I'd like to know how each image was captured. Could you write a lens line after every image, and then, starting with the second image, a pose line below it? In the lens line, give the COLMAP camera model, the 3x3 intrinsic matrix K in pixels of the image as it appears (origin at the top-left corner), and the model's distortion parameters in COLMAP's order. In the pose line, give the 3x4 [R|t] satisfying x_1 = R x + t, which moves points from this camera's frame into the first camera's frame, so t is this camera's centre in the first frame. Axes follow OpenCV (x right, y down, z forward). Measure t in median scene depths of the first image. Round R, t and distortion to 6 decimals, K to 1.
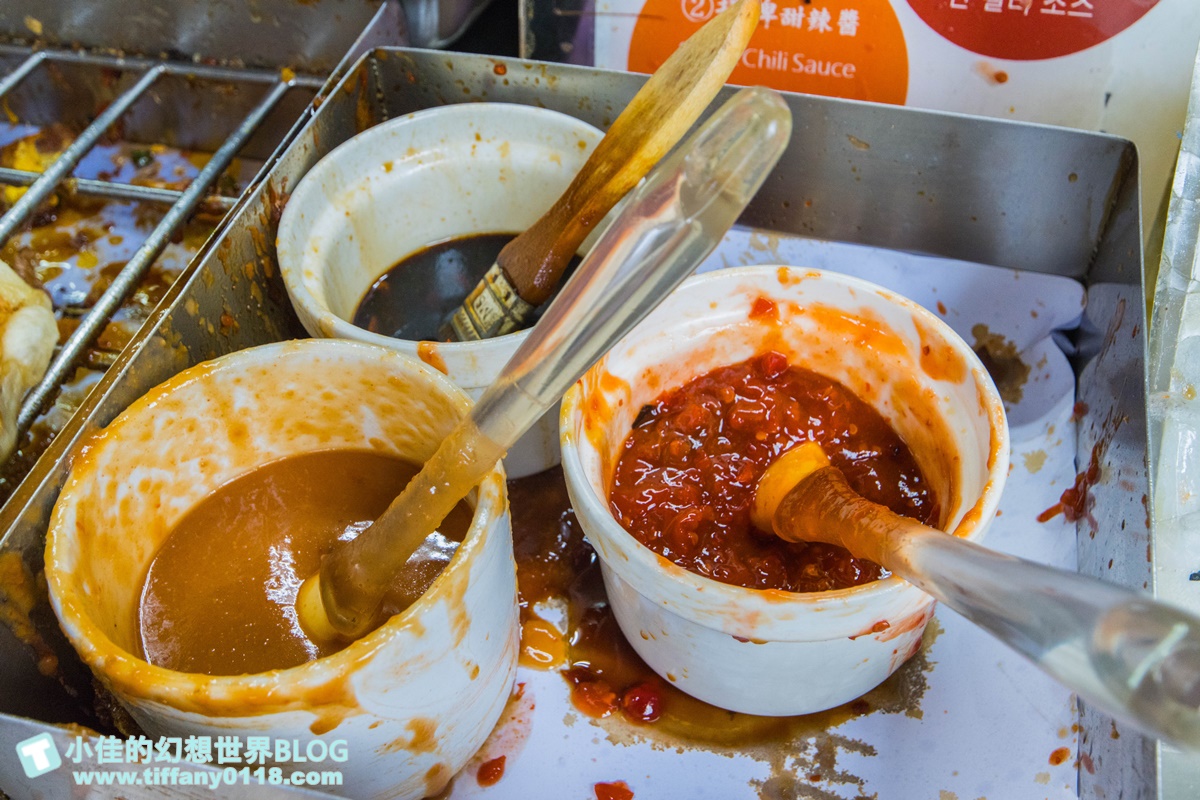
lens RADIAL K [[1169.0, 0, 606.9], [0, 1169.0, 410.6], [0, 0, 1]] dist [-0.002075, 0.000000]
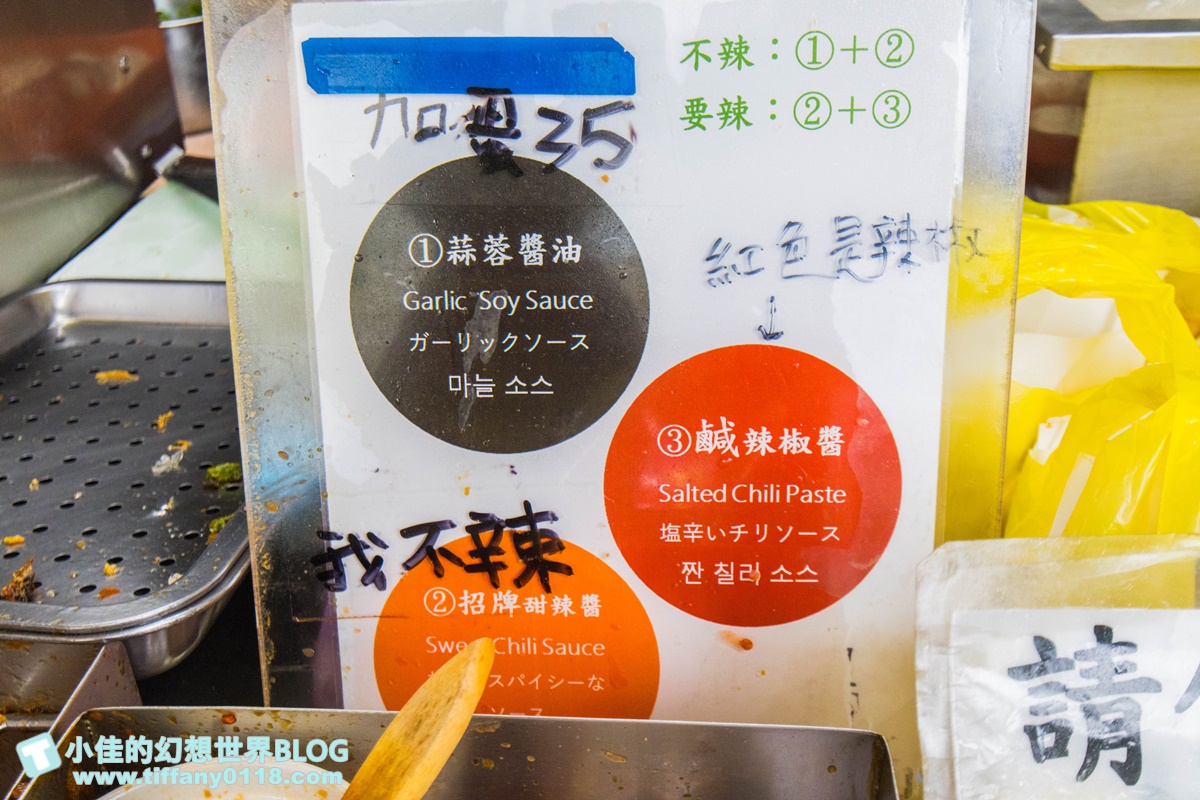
lens RADIAL K [[1169.0, 0, 600.3], [0, 1169.0, 392.9], [0, 0, 1]] dist [-0.002075, 0.000000]
pose [[0.980131, -0.086872, 0.178313, 0.061891], [0.143190, 0.931986, -0.333016, -0.202012], [-0.137255, 0.351932, 0.925908, 0.004227]]
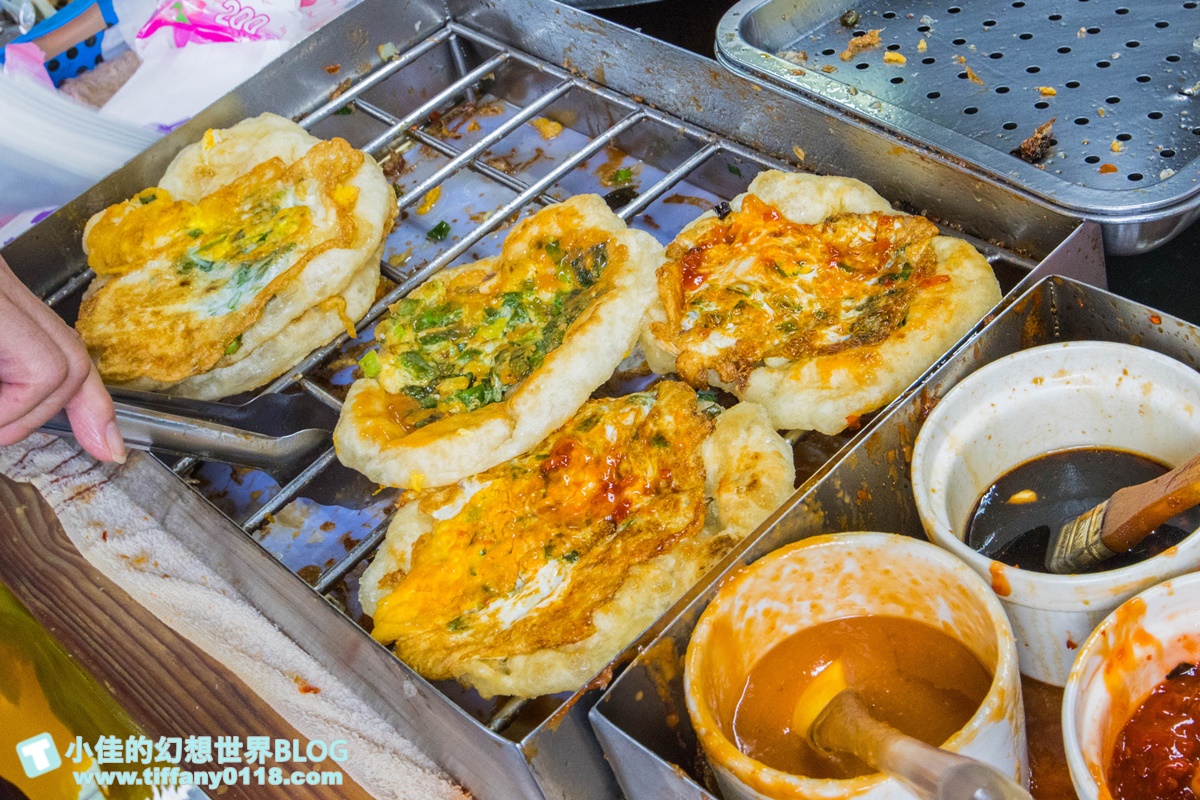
lens RADIAL K [[1886.9, 0, 607.1], [0, 1886.9, 259.2], [0, 0, 1]] dist [-0.006907, 0.000000]
pose [[0.837847, 0.198118, -0.508687, 0.407538], [-0.241441, 0.970214, -0.019802, -0.209638], [0.489612, 0.139409, 0.860724, -0.869503]]
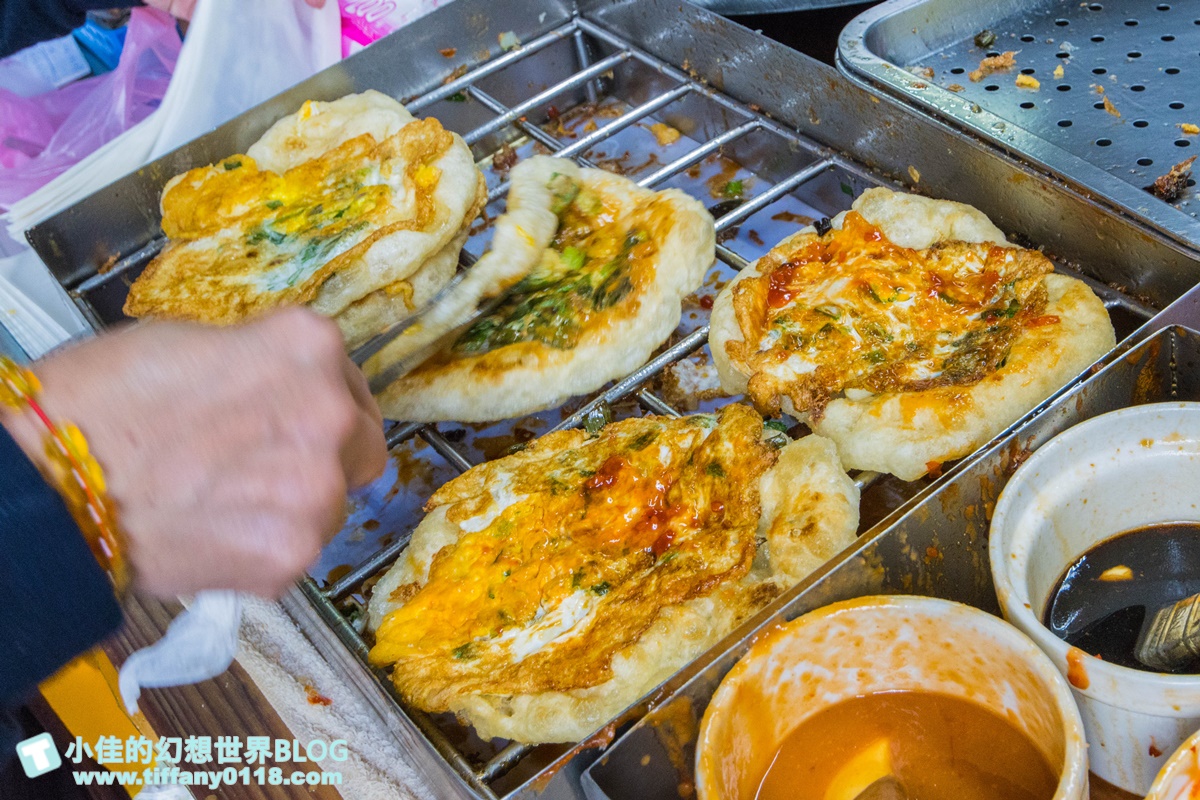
lens RADIAL K [[1671.5, 0, 703.1], [0, 1671.5, 323.7], [0, 0, 1]] dist [-0.005347, 0.000000]
pose [[0.790241, 0.281635, -0.544244, 0.286662], [-0.329768, 0.944012, 0.009684, -0.217770], [0.516501, 0.171821, 0.838871, -0.439974]]
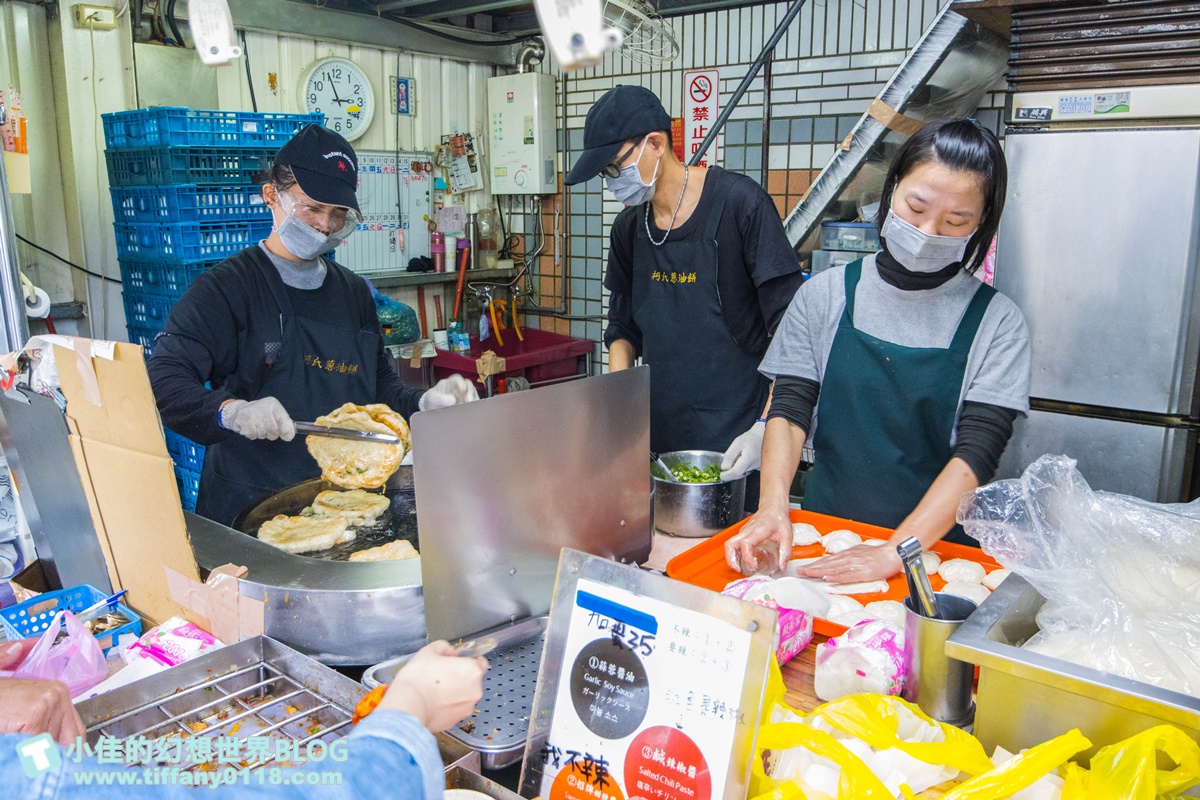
lens RADIAL K [[928.8, 0, 598.3], [0, 928.8, 414.4], [0, 0, 1]] dist [-0.016018, -0.018182]
pose [[0.918439, 0.133796, -0.372248, 1.080474], [-0.327529, 0.784892, -0.525994, 0.156526], [0.221799, 0.605015, 0.764697, -1.594398]]
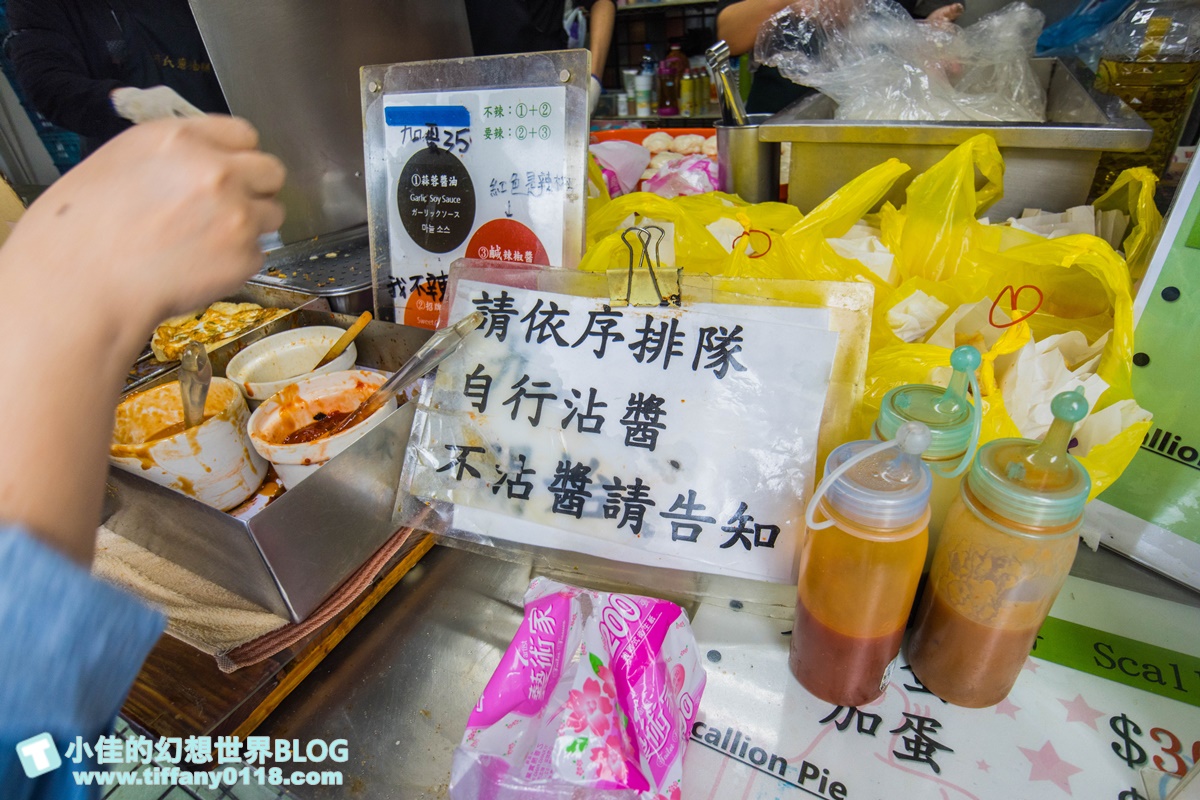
lens RADIAL K [[620.2, 0, 591.1], [0, 620.2, 388.4], [0, 0, 1]] dist [-0.010842, 0.002324]
pose [[0.976969, 0.073443, -0.200346, 1.024440], [-0.128095, 0.952763, -0.275380, 0.282338], [0.170658, 0.294701, 0.940227, -0.406250]]
